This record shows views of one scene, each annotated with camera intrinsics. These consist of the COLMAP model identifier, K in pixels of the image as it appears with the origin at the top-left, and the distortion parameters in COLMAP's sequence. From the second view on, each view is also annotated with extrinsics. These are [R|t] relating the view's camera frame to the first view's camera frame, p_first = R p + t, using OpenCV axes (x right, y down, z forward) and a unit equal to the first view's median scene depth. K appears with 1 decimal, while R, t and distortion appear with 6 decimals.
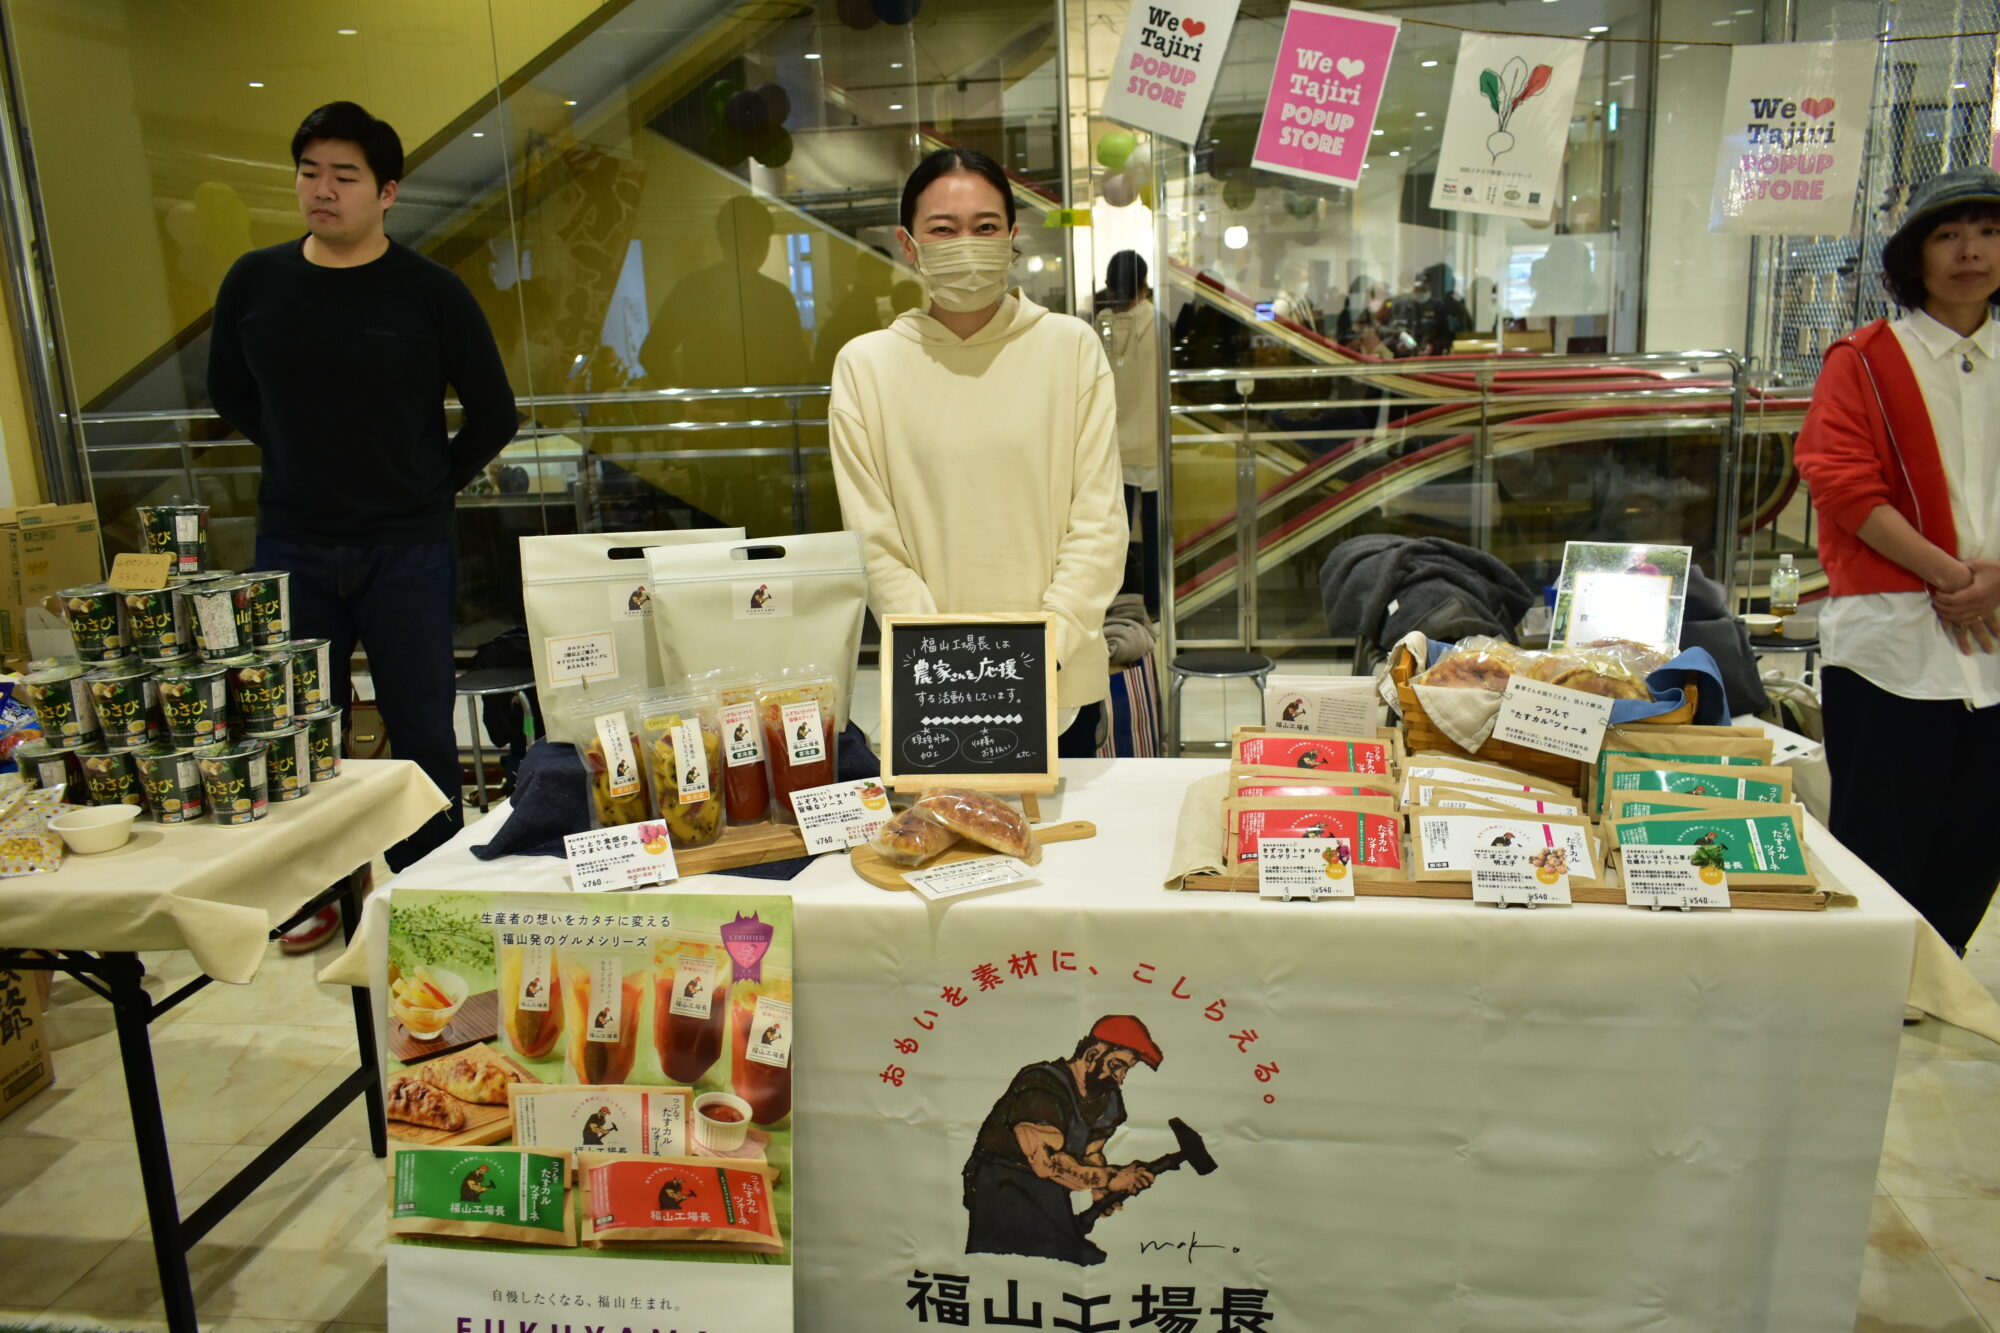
lens RADIAL K [[1567.7, 0, 1000.7], [0, 1567.7, 666.5], [0, 0, 1]] dist [-0.014336, -0.003023]
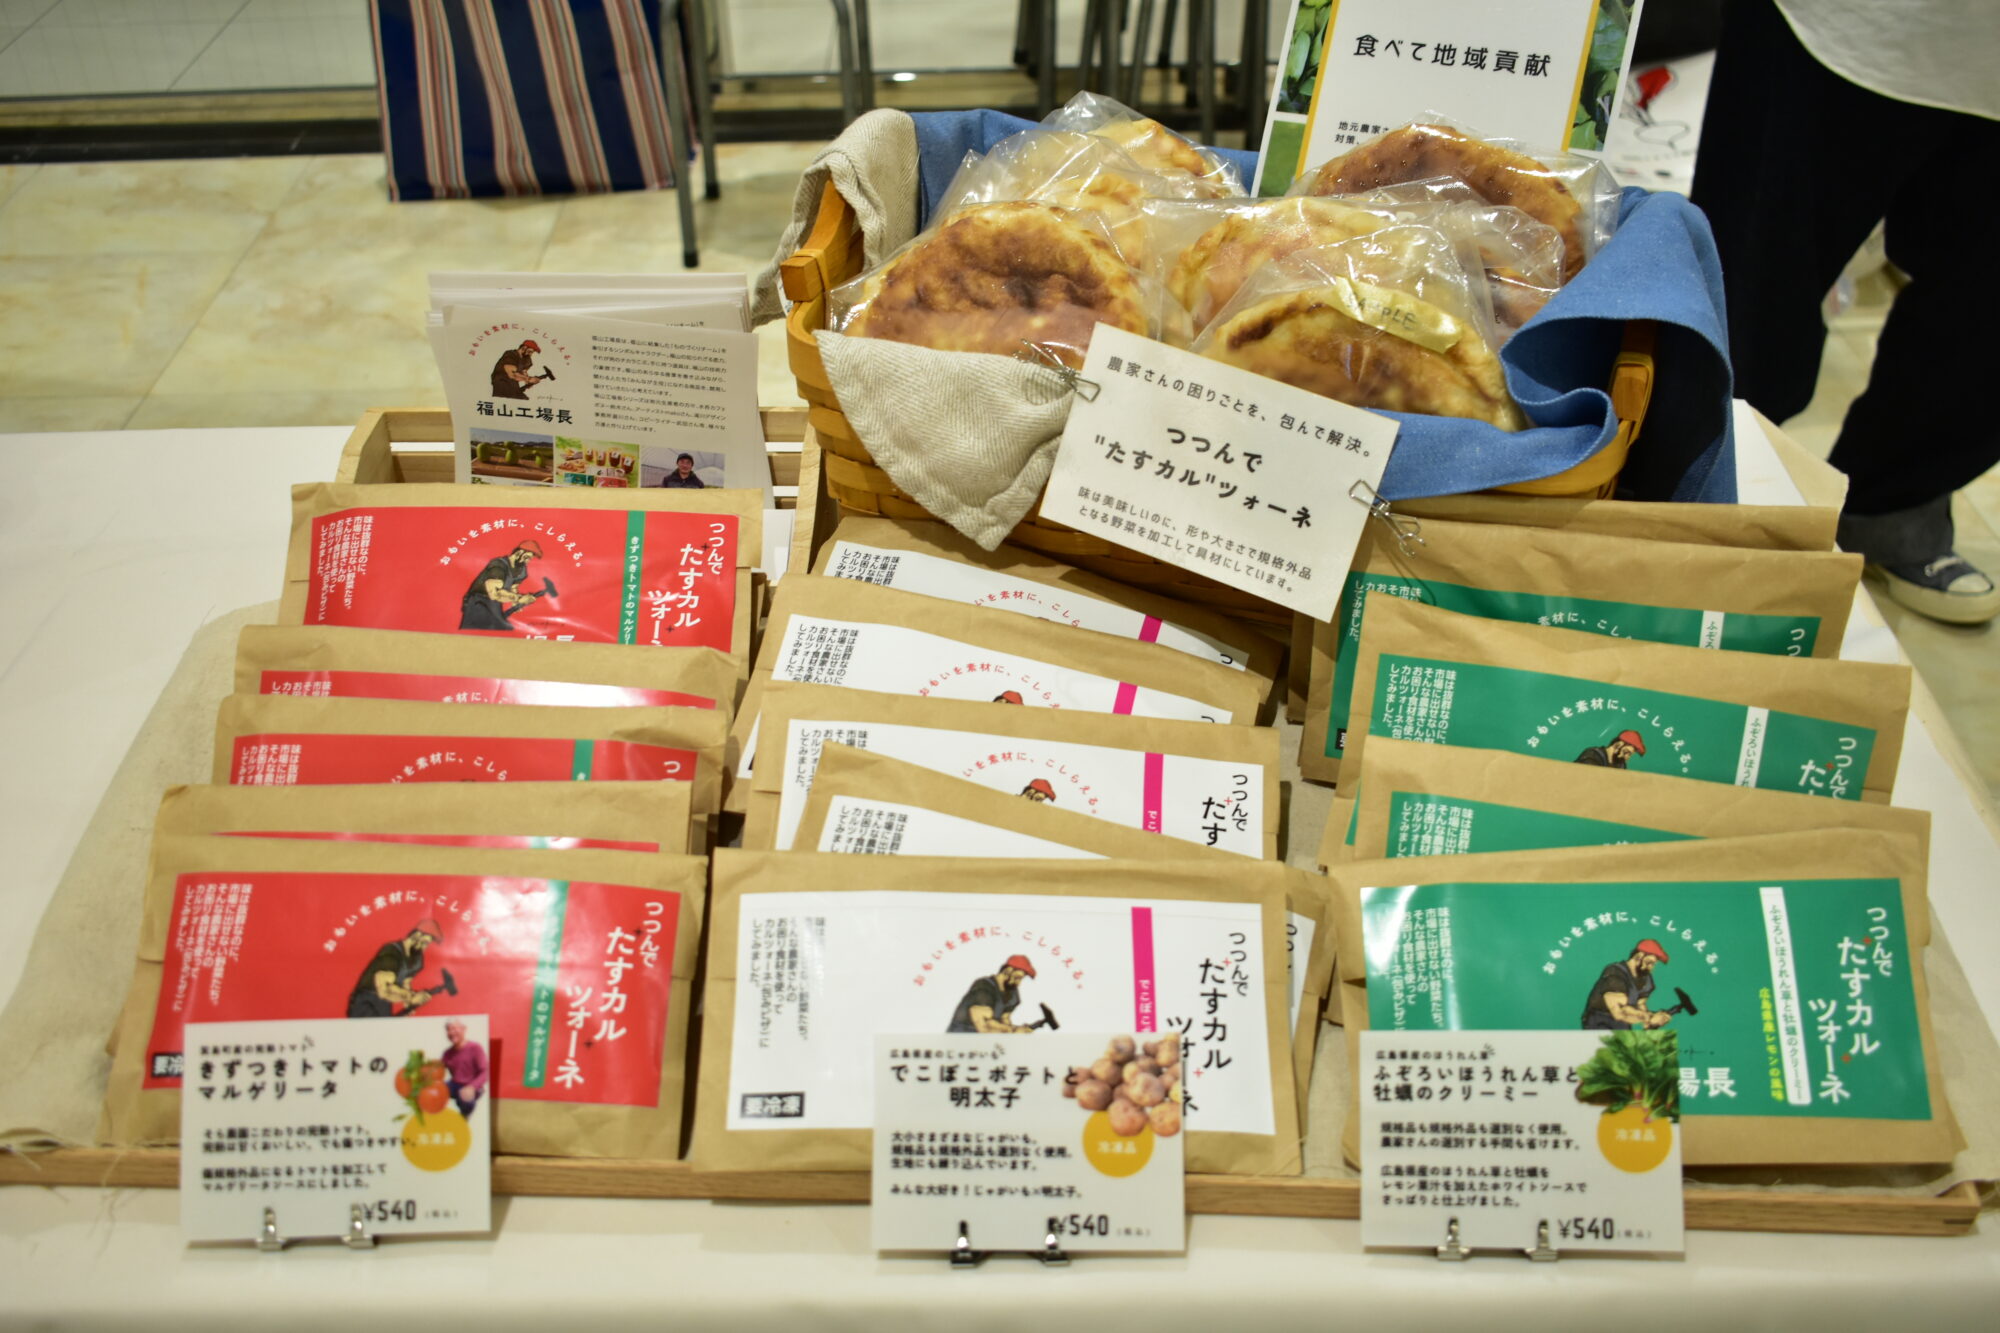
lens RADIAL K [[2066.3, 0, 998.5], [0, 2066.3, 666.1], [0, 0, 1]] dist [-0.012894, 0.000000]
pose [[0.989808, -0.064405, 0.127014, 0.271867], [0.010330, 0.922012, 0.387024, -0.102061], [-0.142035, -0.381767, 0.913280, 0.650099]]
